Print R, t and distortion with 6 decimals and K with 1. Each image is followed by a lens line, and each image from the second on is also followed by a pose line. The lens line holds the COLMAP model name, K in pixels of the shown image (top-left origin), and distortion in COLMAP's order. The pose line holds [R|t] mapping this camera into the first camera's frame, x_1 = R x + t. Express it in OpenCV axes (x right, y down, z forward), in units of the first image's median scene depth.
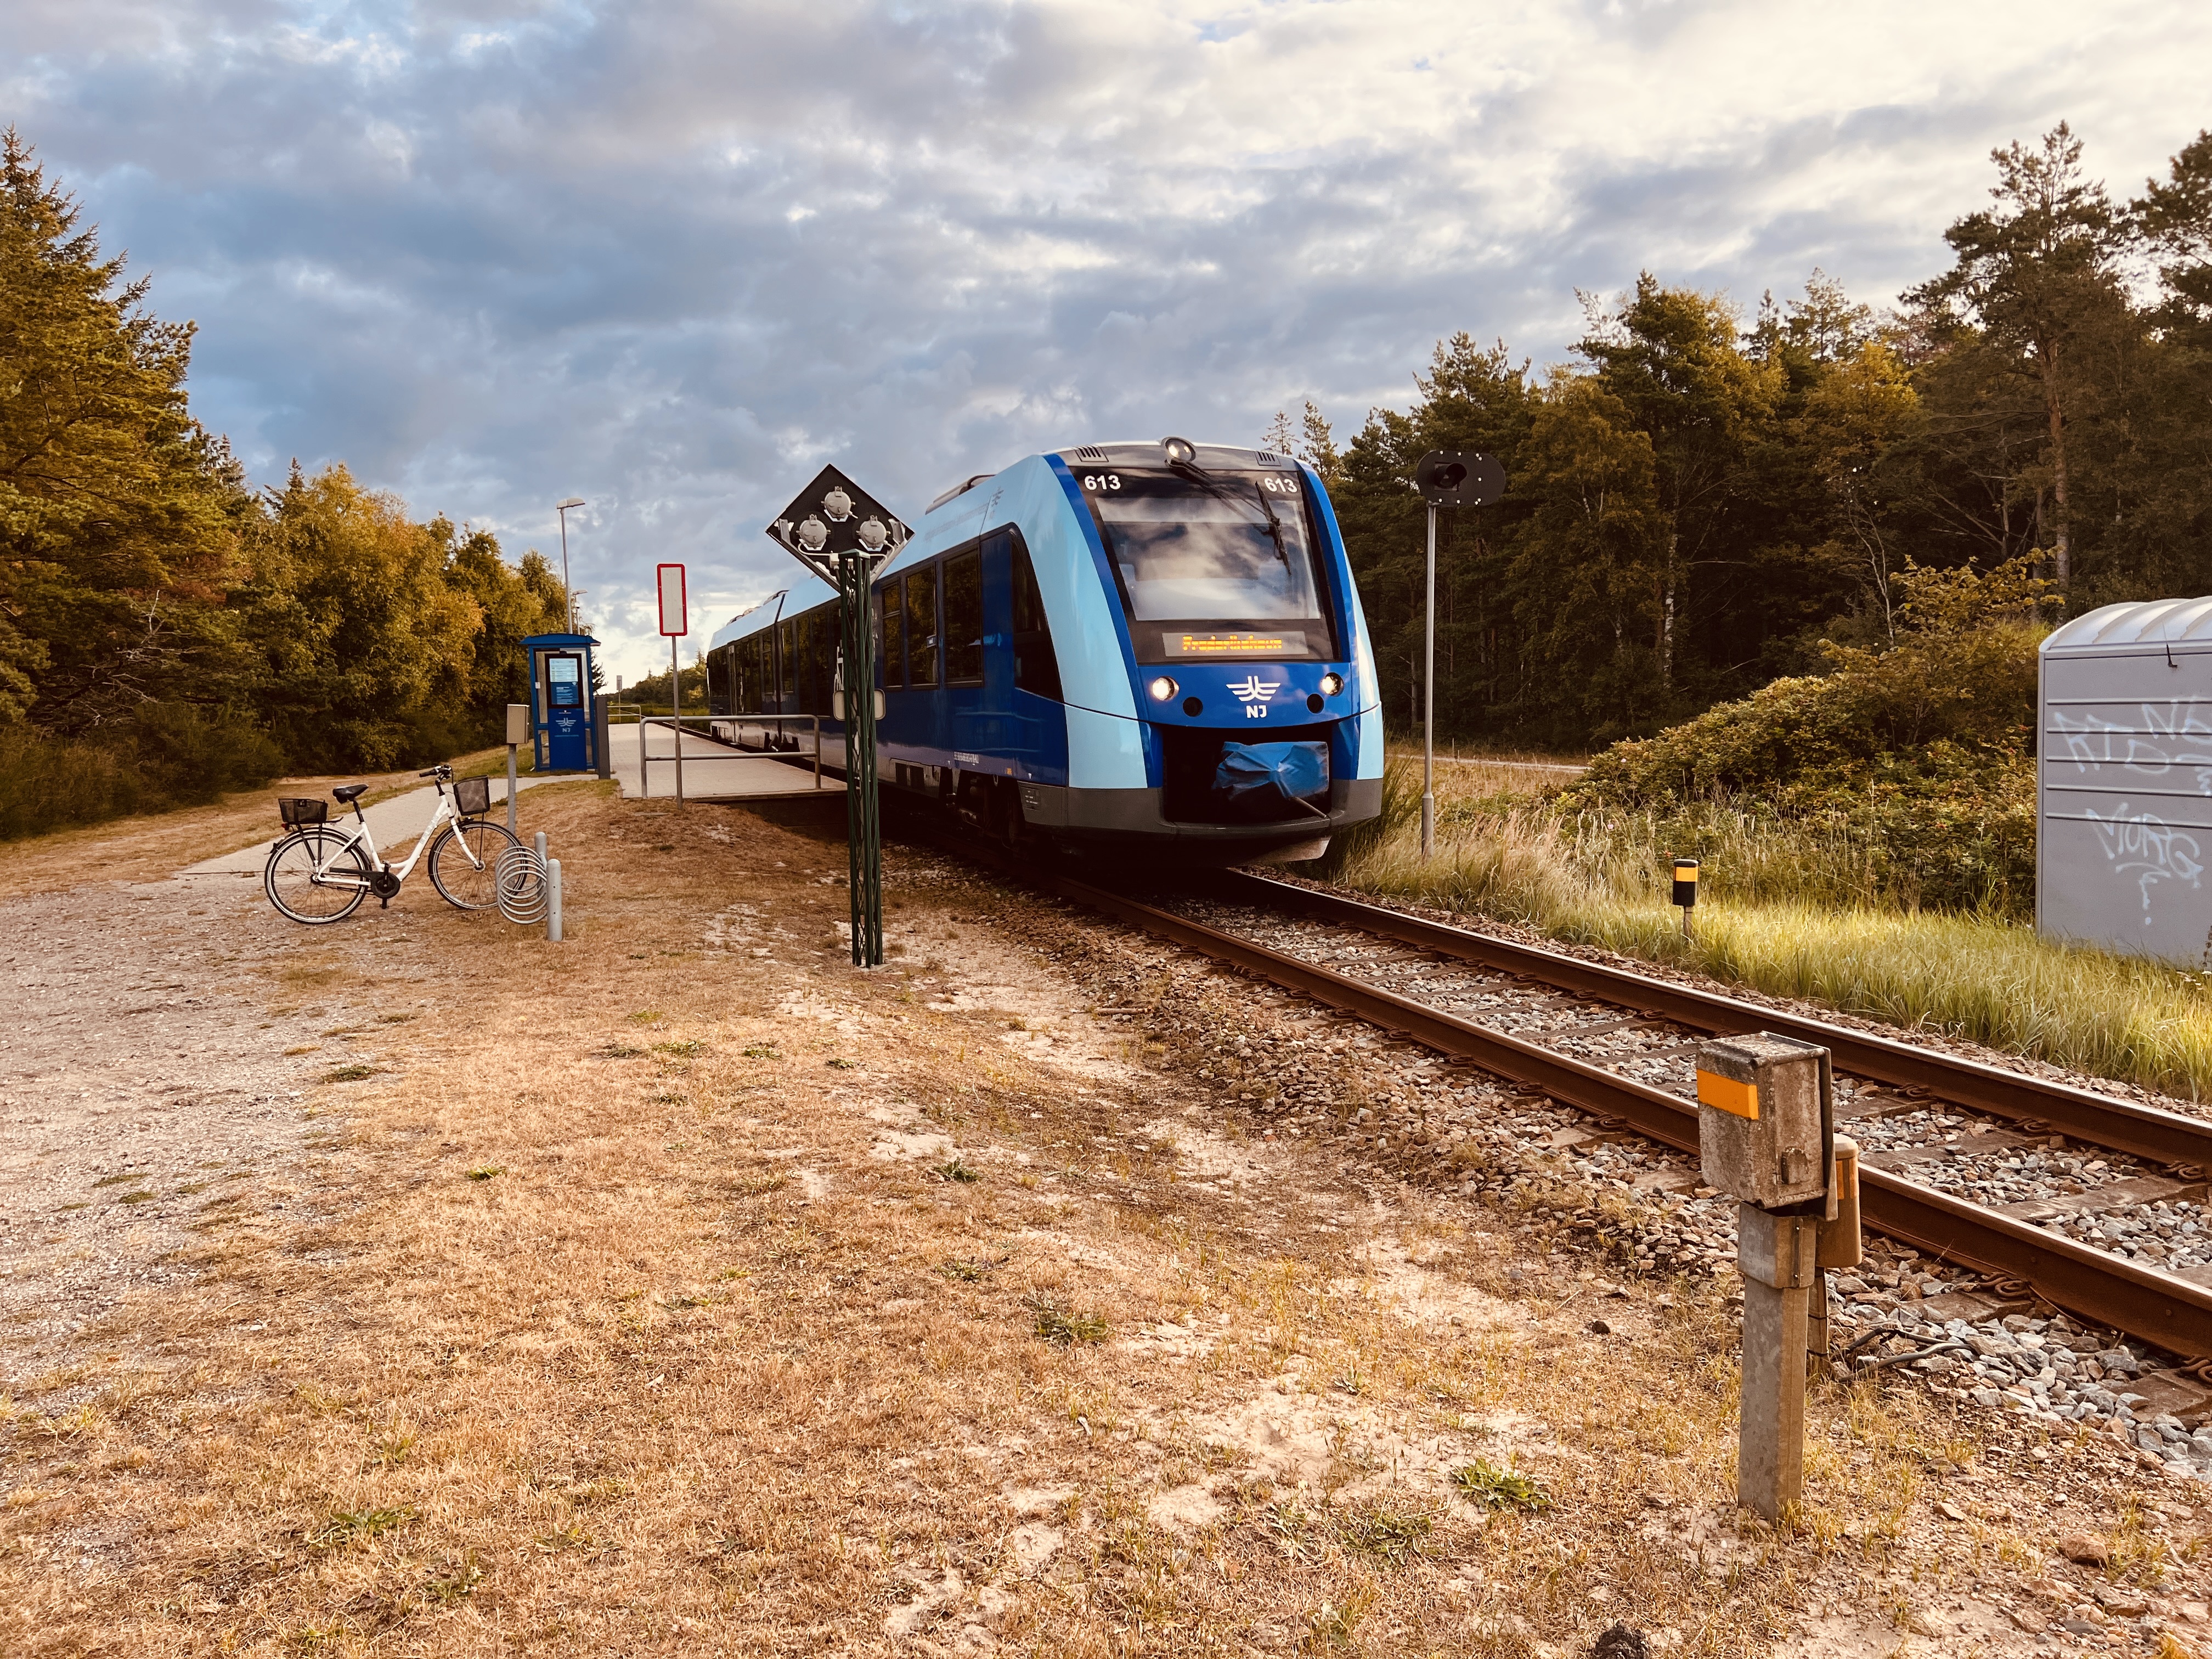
lens RADIAL K [[1671.7, 0, 1109.6], [0, 1671.7, 796.3], [0, 0, 1]] dist [0.061803, -0.069578]
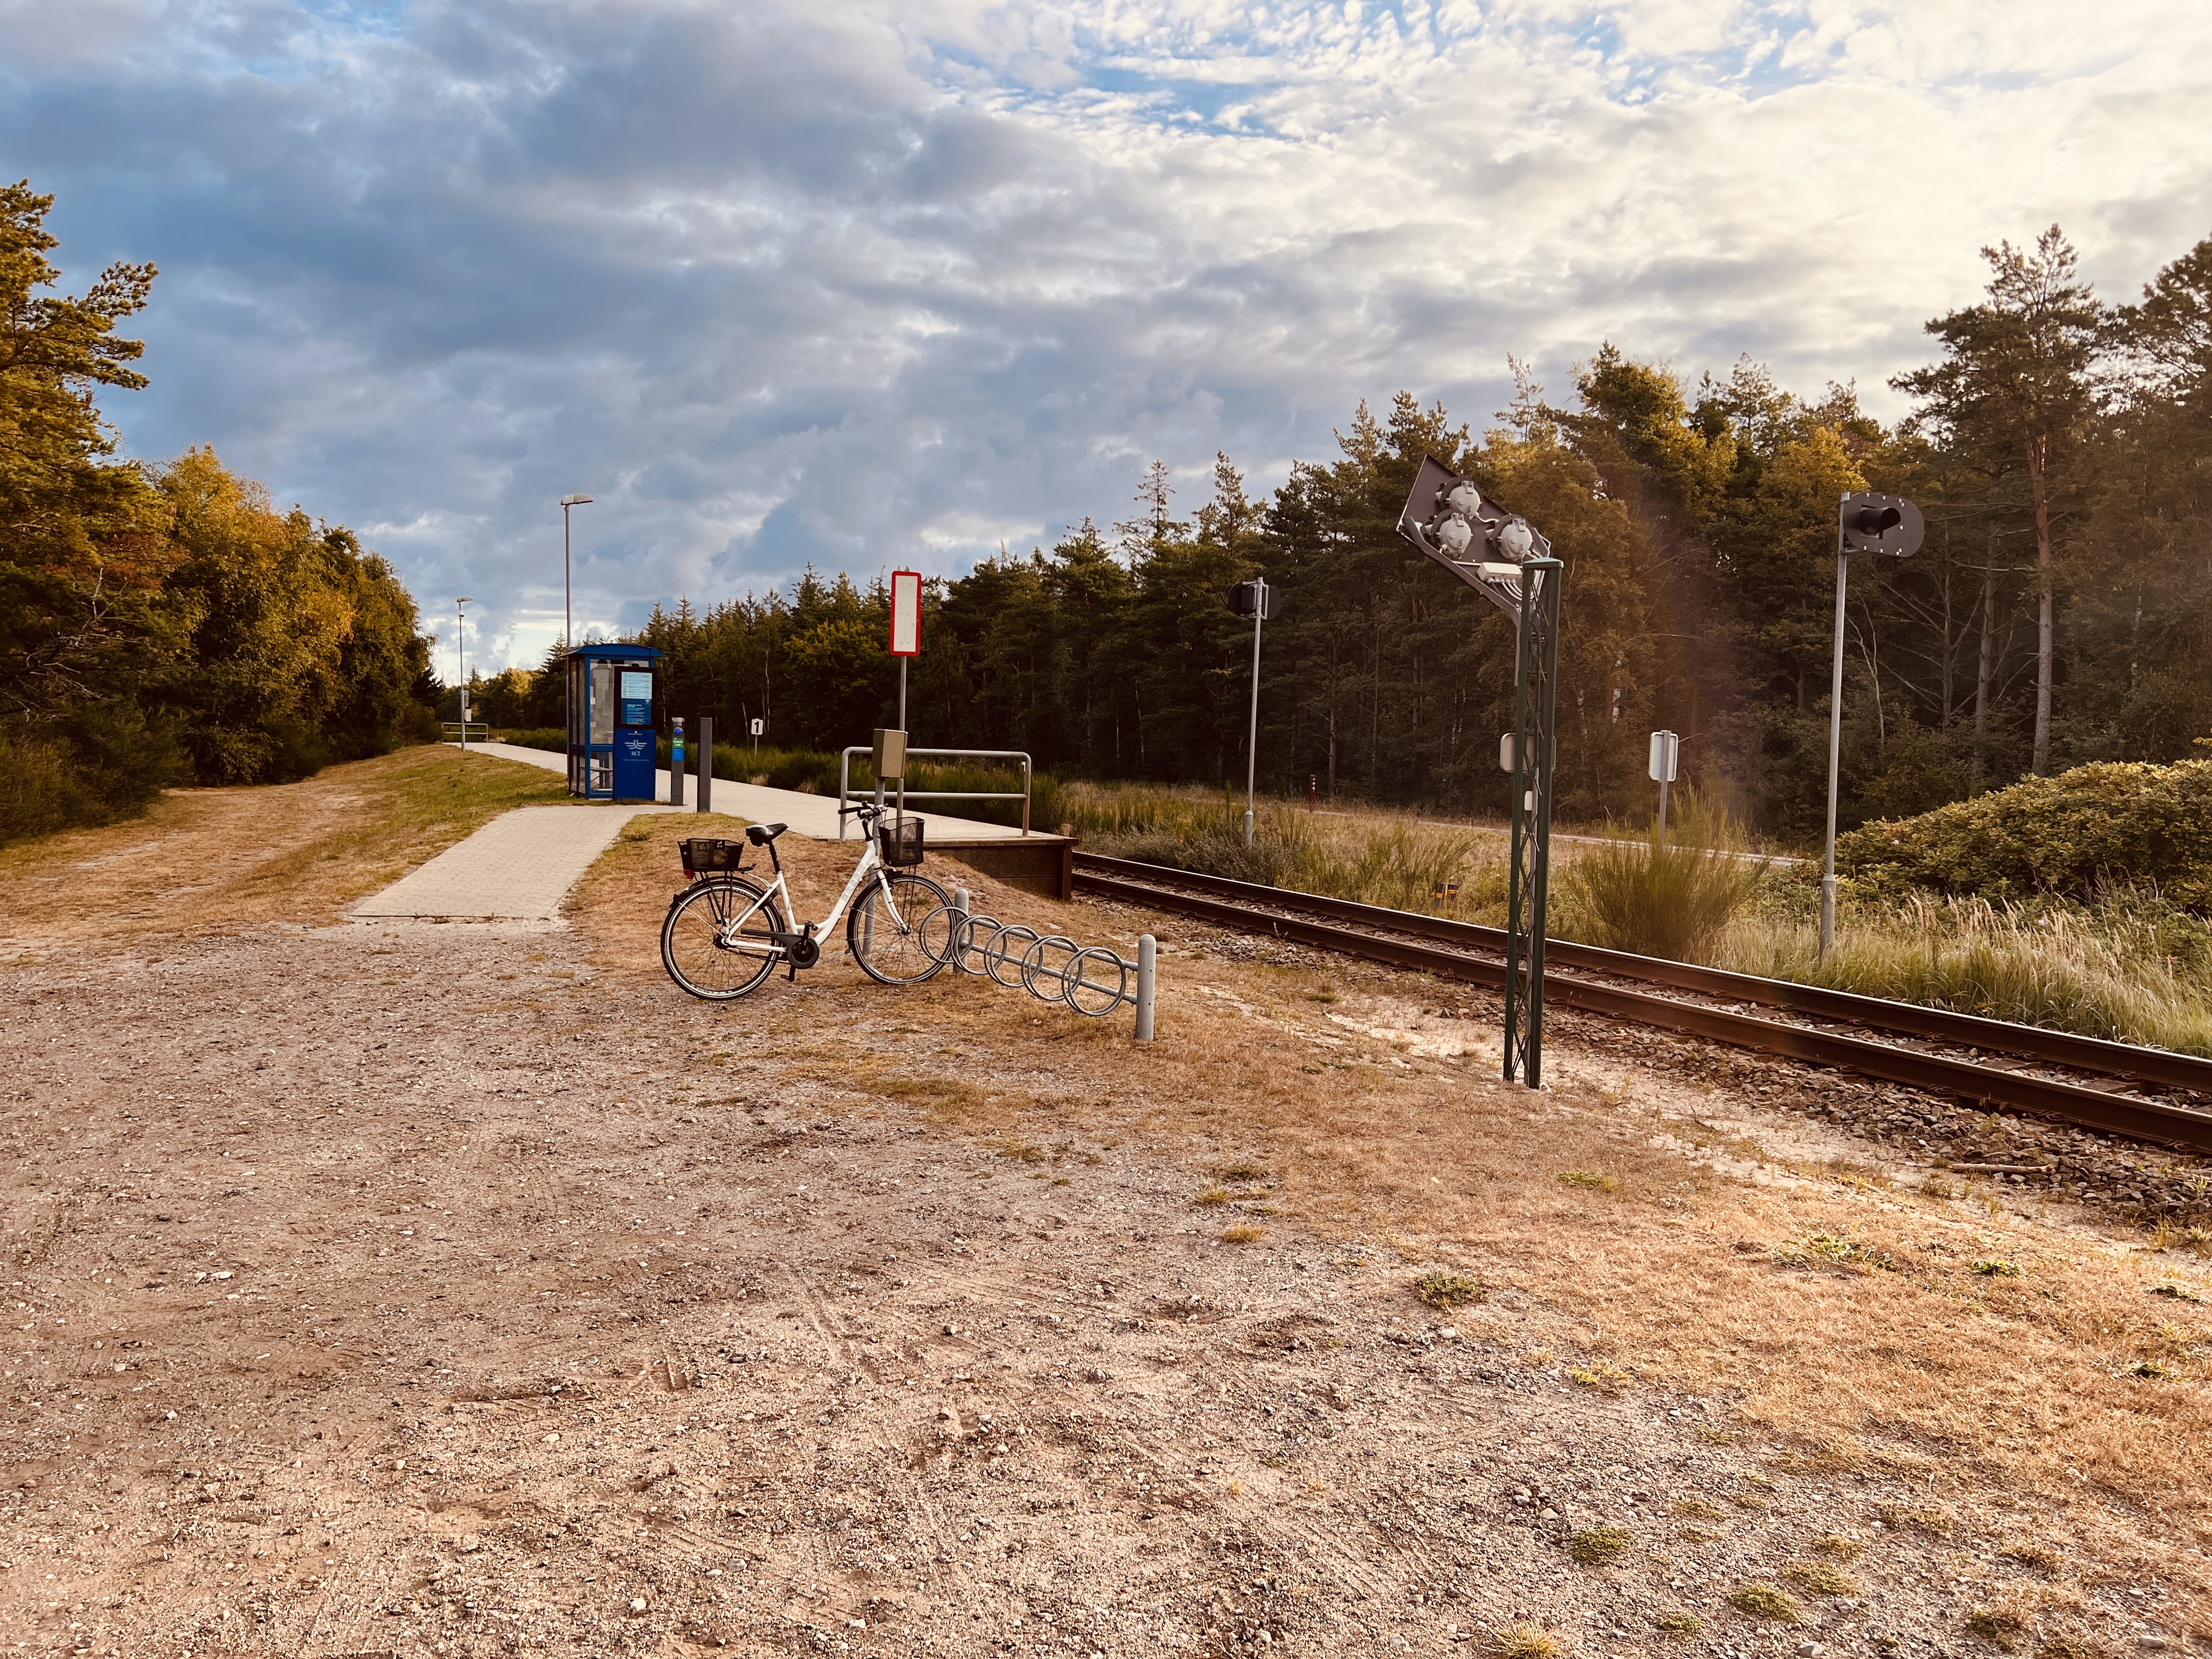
lens RADIAL K [[1660.9, 0, 1106.0], [0, 1660.9, 829.5], [0, 0, 1]] dist [0.084404, -0.114095]
pose [[0.991468, 0.040991, 0.123739, -0.574480], [-0.040193, 0.999152, -0.008939, -0.004928], [-0.124001, 0.003889, 0.992275, 0.309266]]
